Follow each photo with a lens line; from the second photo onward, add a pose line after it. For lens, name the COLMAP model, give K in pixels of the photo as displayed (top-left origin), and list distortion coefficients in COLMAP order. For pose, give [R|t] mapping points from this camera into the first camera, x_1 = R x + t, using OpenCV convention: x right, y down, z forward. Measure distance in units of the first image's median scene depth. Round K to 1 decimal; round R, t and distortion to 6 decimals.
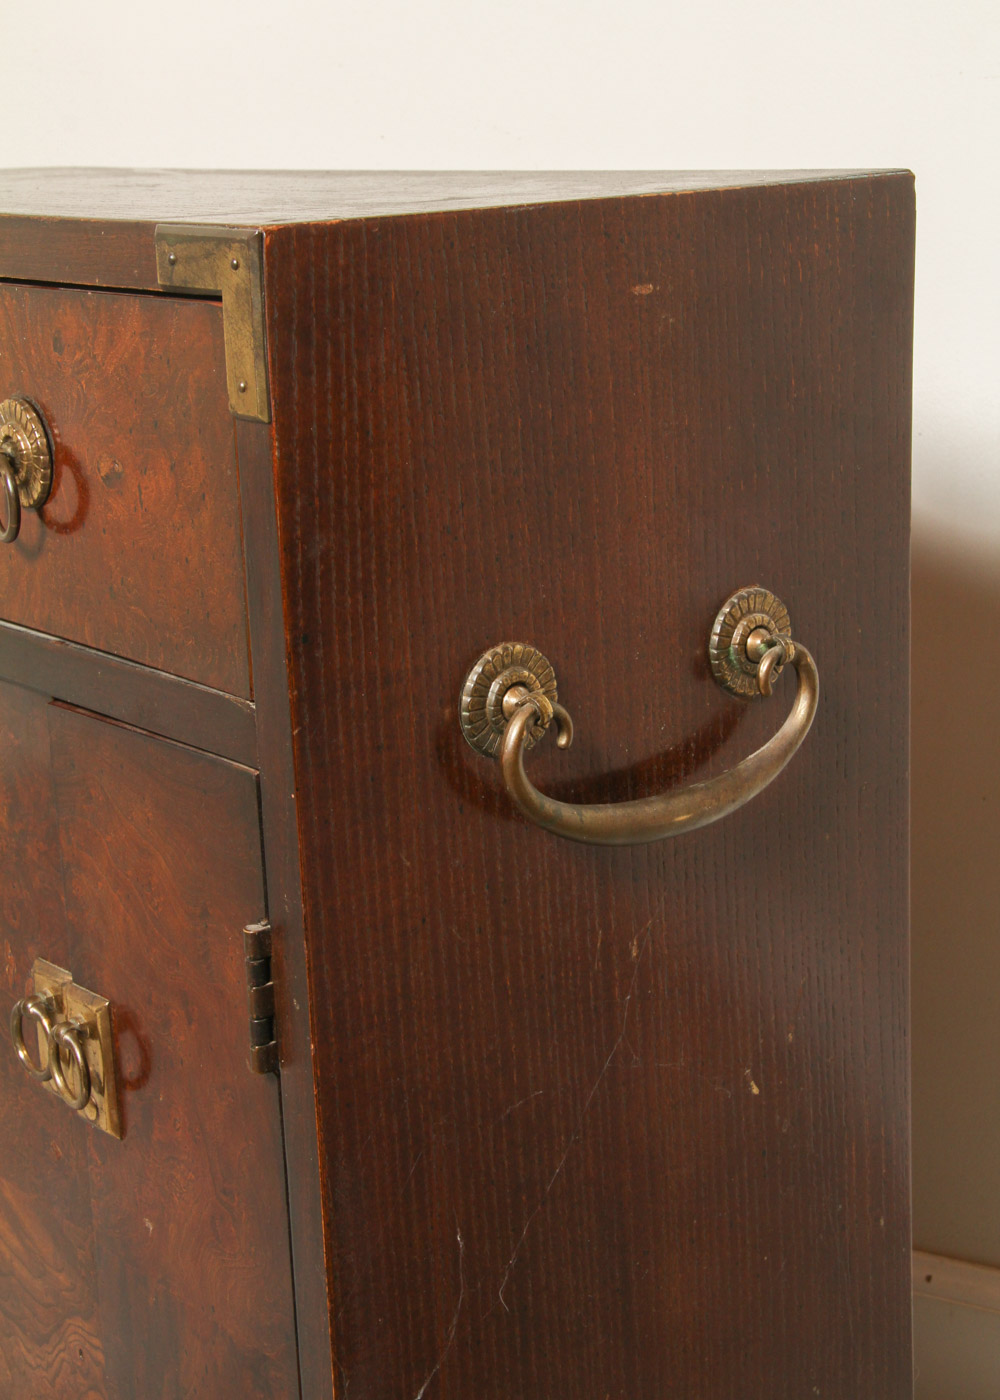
lens RADIAL K [[2425.0, 0, 499.2], [0, 2425.0, 701.0], [0, 0, 1]] dist [0.047424, 0.000000]
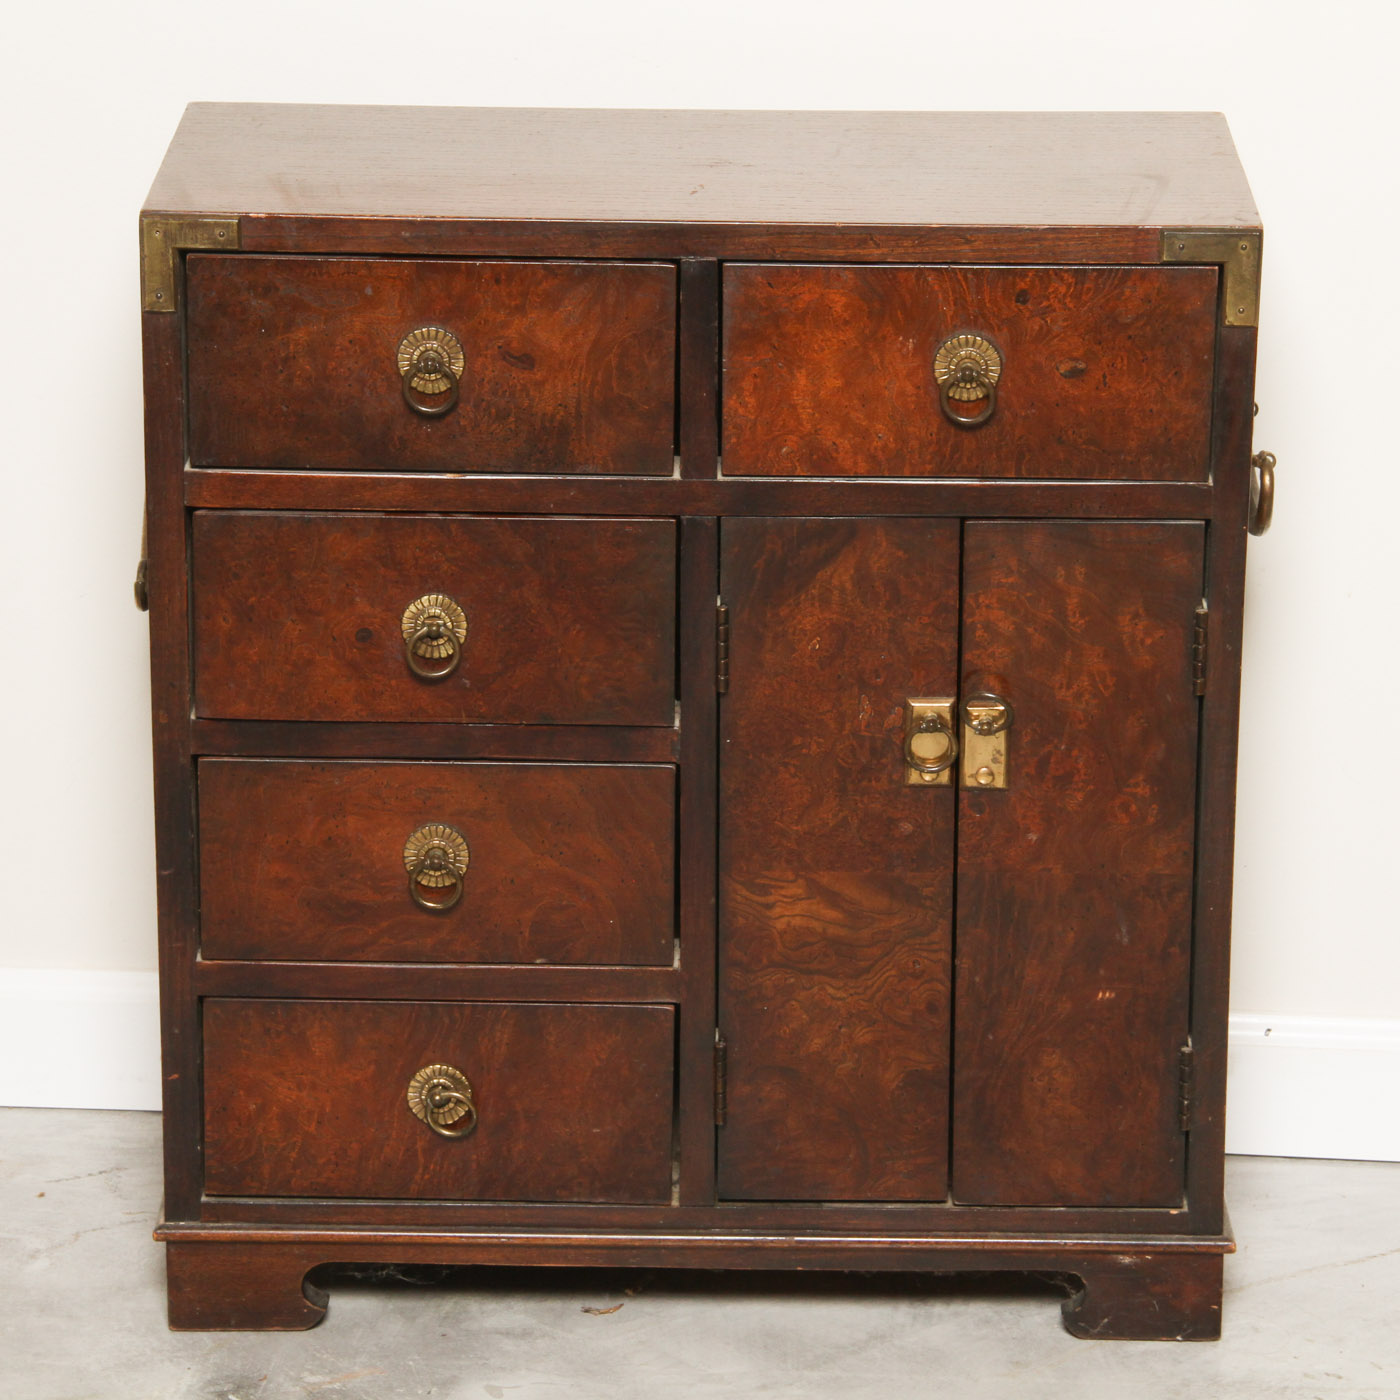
lens RADIAL K [[5846.7, 0, 696.0], [0, 5846.7, 696.4], [0, 0, 1]] dist [0.626216, 0.000000]
pose [[0.623349, -0.194945, 0.757253, -3.063639], [0.155156, 0.980005, 0.124570, -0.372555], [-0.766396, 0.039841, 0.641132, -1.246260]]
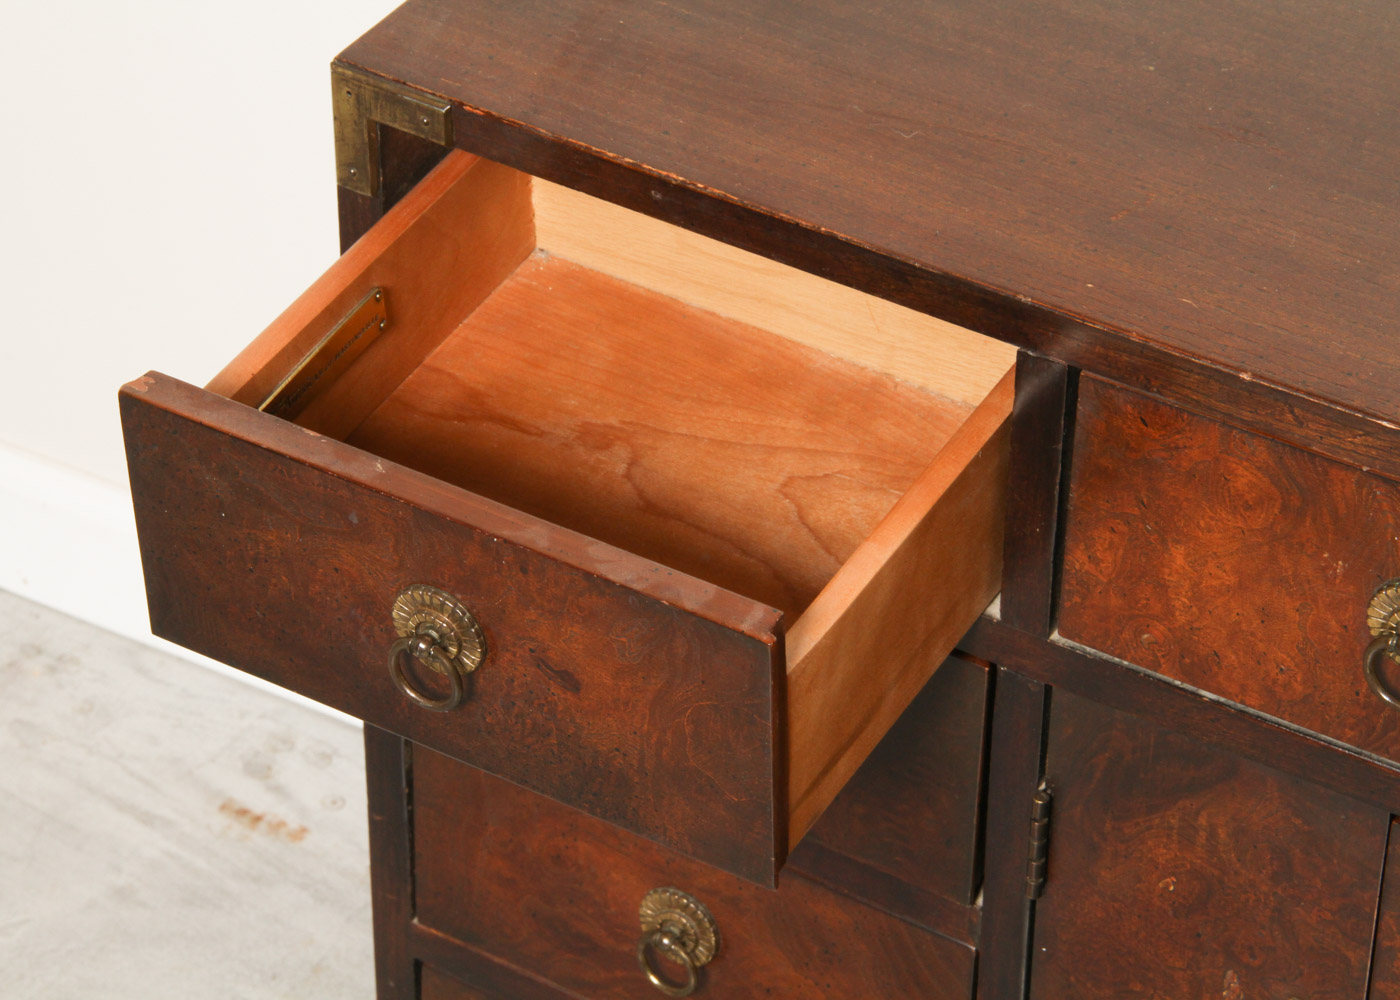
lens RADIAL K [[4271.6, 0, 706.7], [0, 4271.6, 506.0], [0, 0, 1]] dist [0.501658, 0.000000]
pose [[0.934602, -0.167922, 0.313561, -0.957315], [0.030318, 0.915947, 0.400153, -0.816195], [-0.354400, -0.364478, 0.861137, -0.391546]]
